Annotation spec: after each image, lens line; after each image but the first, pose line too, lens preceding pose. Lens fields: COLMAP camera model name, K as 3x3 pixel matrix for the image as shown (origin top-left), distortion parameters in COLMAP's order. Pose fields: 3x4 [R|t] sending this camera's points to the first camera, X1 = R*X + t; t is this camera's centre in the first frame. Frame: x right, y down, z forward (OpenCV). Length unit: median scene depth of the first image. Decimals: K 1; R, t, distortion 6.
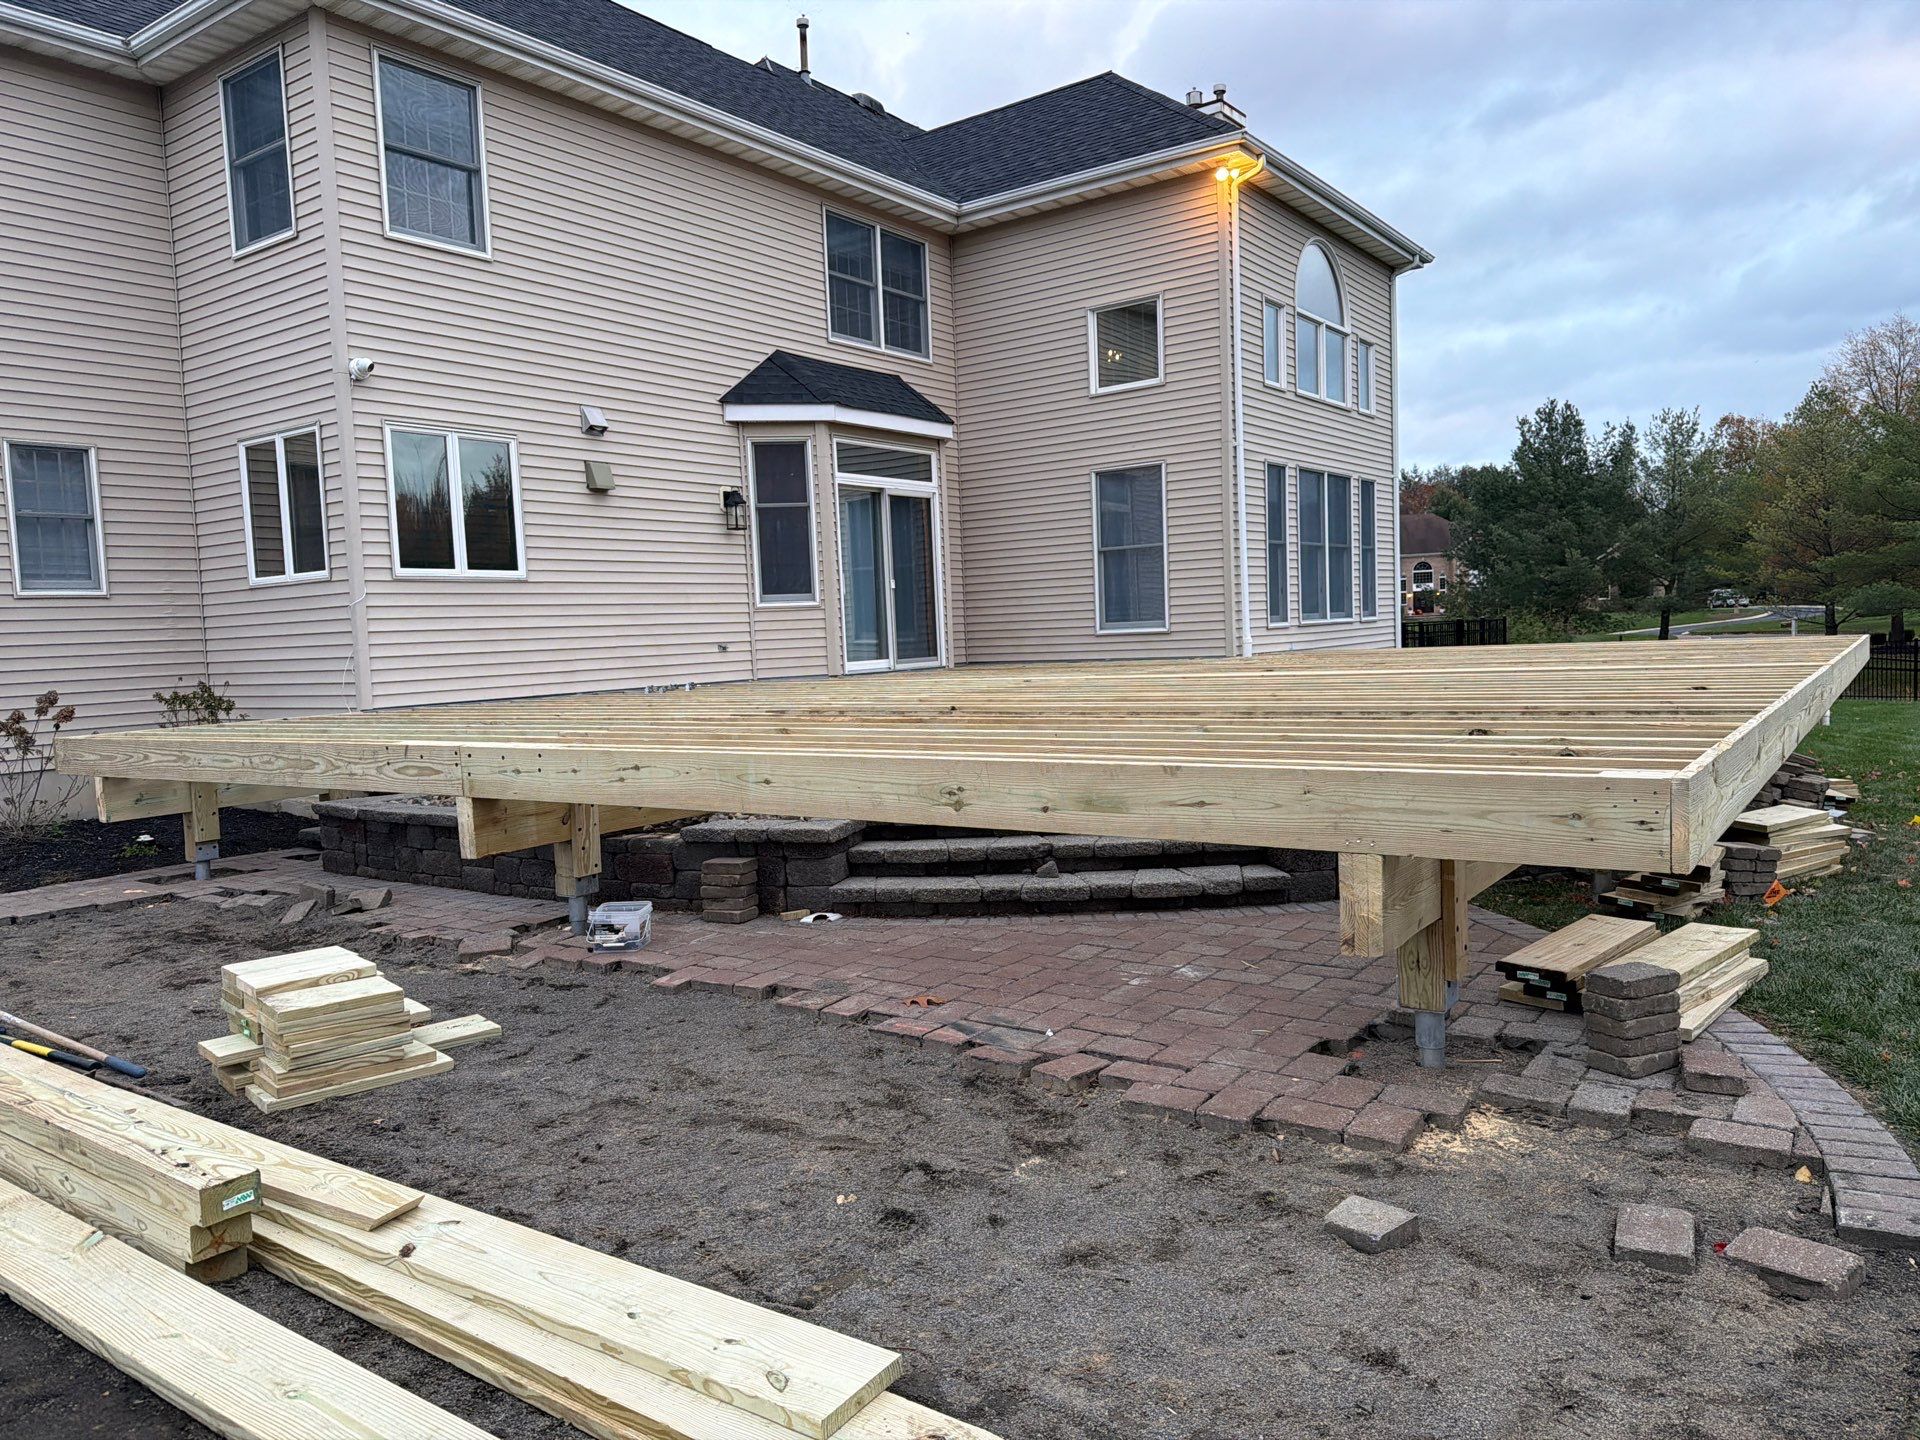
lens RADIAL K [[1351.8, 0, 944.7], [0, 1351.8, 716.7], [0, 0, 1]] dist [0.004762, -0.016399]
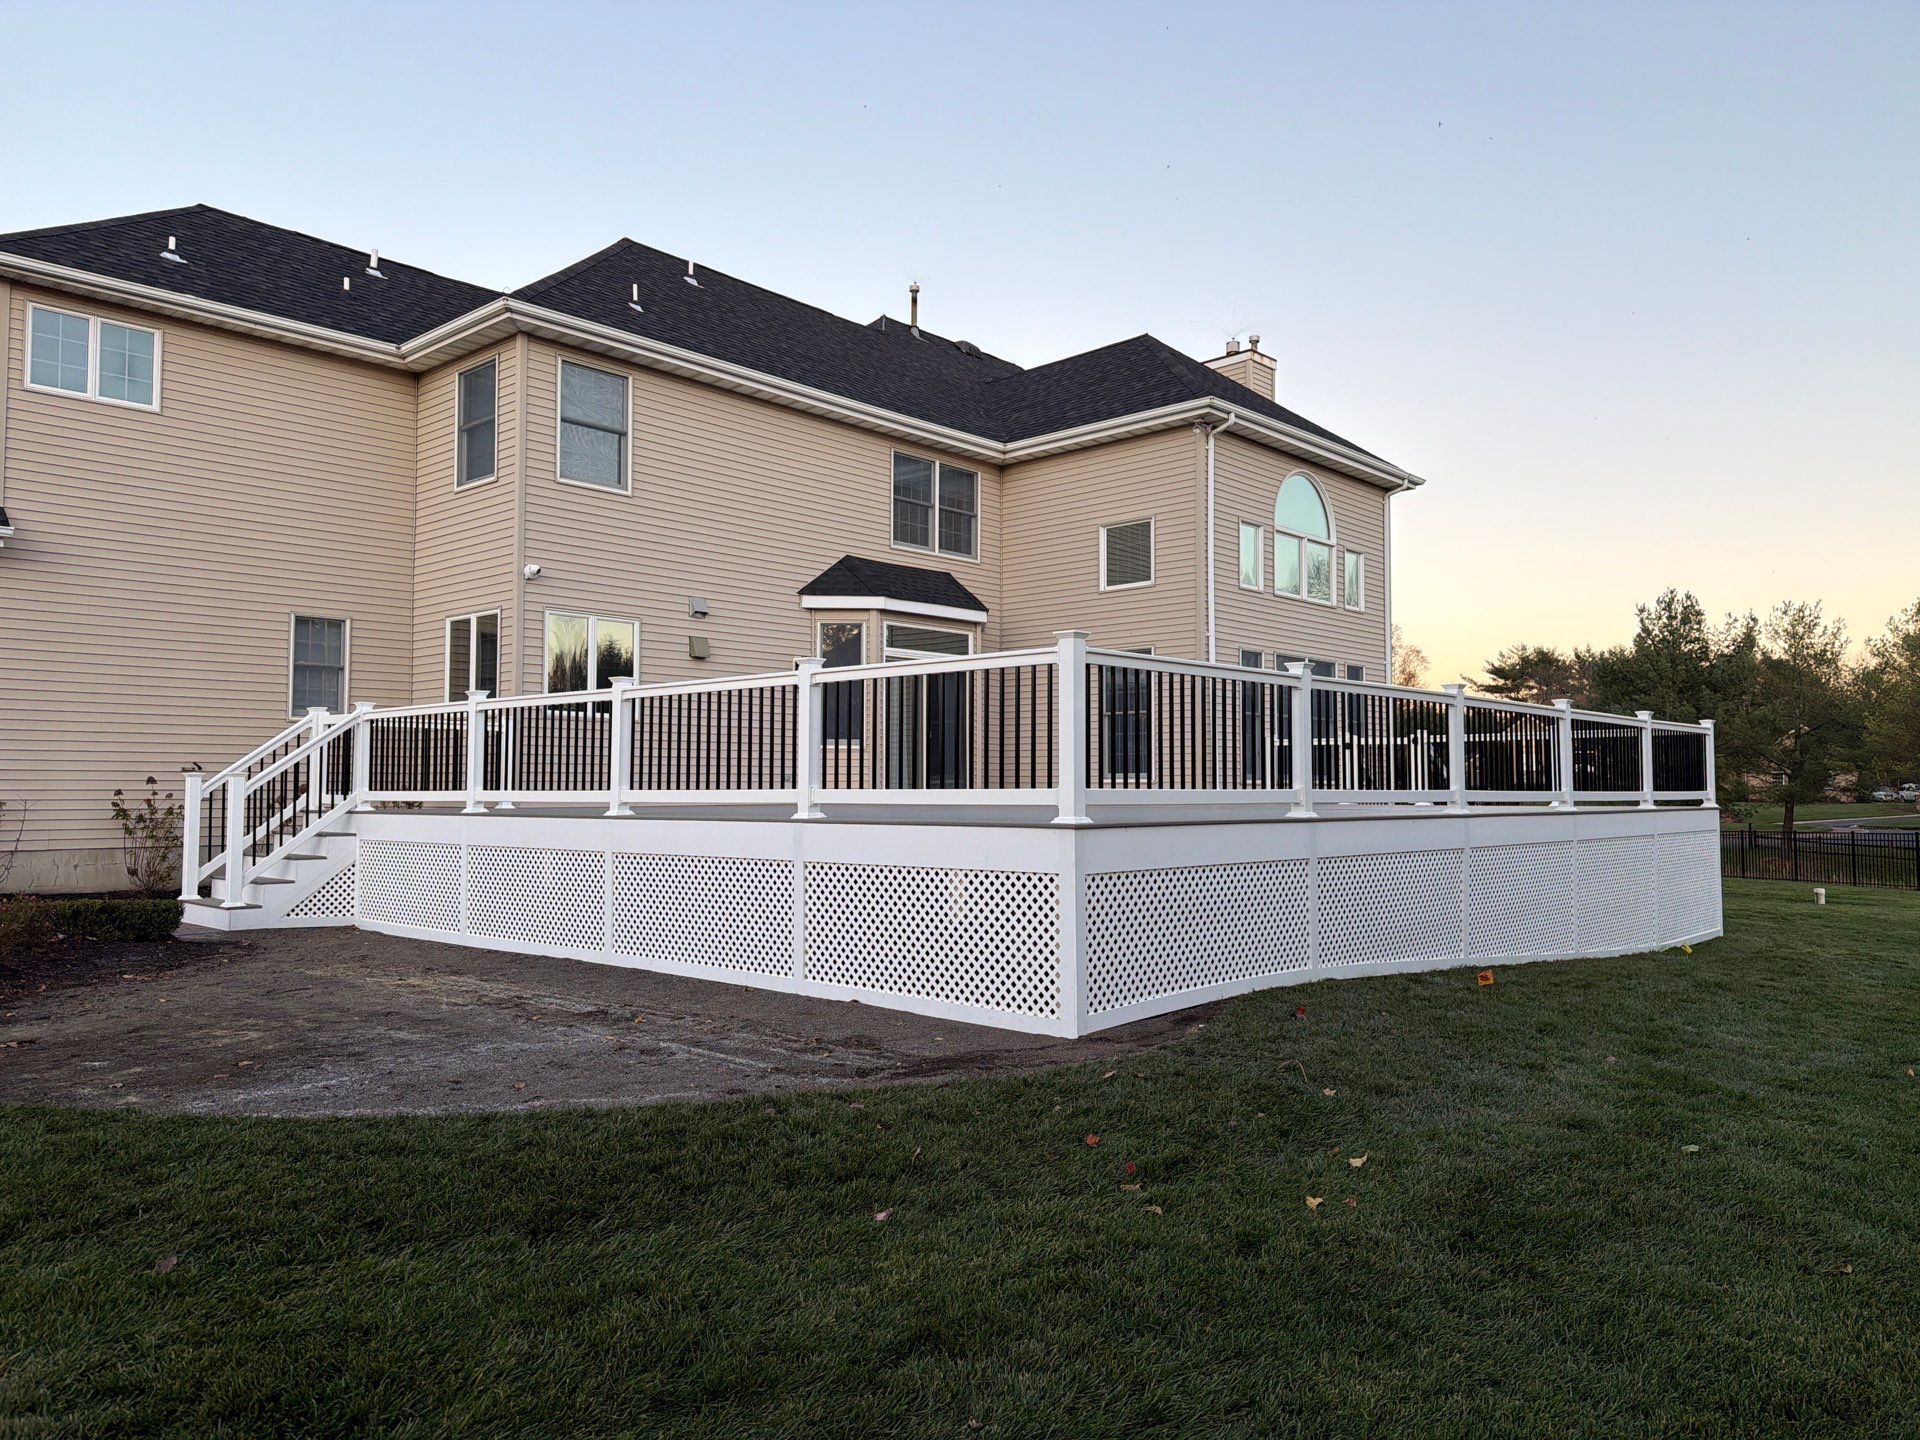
lens RADIAL K [[1351.8, 0, 954.8], [0, 1351.8, 684.9], [0, 0, 1]] dist [0.004762, -0.016399]
pose [[0.992158, 0.032334, -0.120735, 0.130586], [-0.049200, 0.989008, -0.139438, 0.027077], [0.114899, 0.144285, 0.982843, -0.231861]]
